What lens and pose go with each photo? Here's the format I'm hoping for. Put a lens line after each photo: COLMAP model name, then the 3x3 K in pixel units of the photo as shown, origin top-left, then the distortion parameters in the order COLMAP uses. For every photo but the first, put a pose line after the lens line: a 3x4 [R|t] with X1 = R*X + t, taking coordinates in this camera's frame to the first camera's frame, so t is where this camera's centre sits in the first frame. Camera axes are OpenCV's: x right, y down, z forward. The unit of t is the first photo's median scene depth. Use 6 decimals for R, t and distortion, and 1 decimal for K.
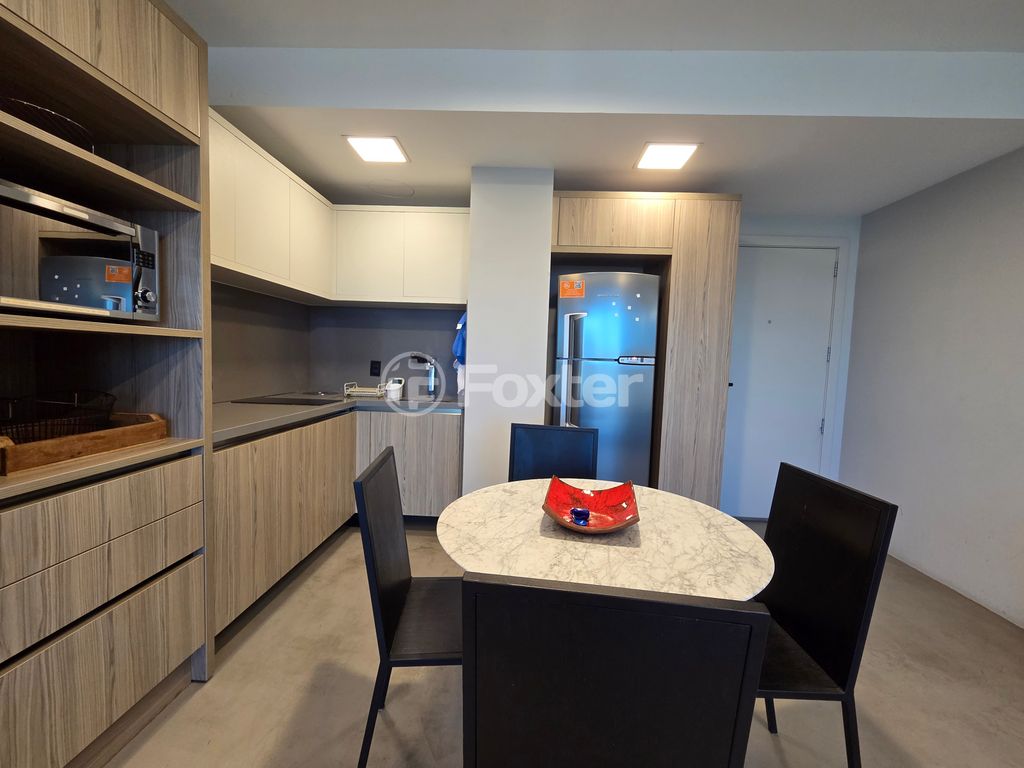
lens RADIAL K [[414.1, 0, 512.7], [0, 414.1, 388.2], [0, 0, 1]] dist [0.003388, 0.000728]
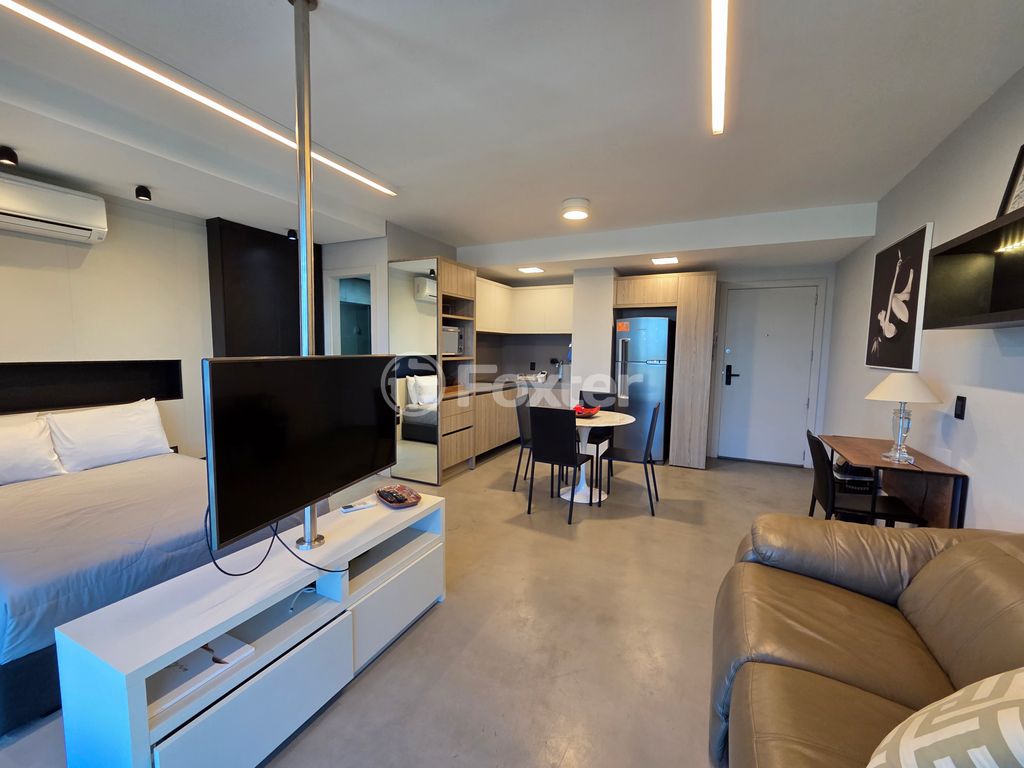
lens RADIAL K [[414.1, 0, 510.8], [0, 414.1, 383.1], [0, 0, 1]] dist [0.003388, 0.000728]
pose [[0.915690, 0.012426, -0.401693, 0.453397], [-0.008725, 0.999901, 0.011042, 0.013606], [0.401791, -0.006606, 0.915708, -1.026126]]
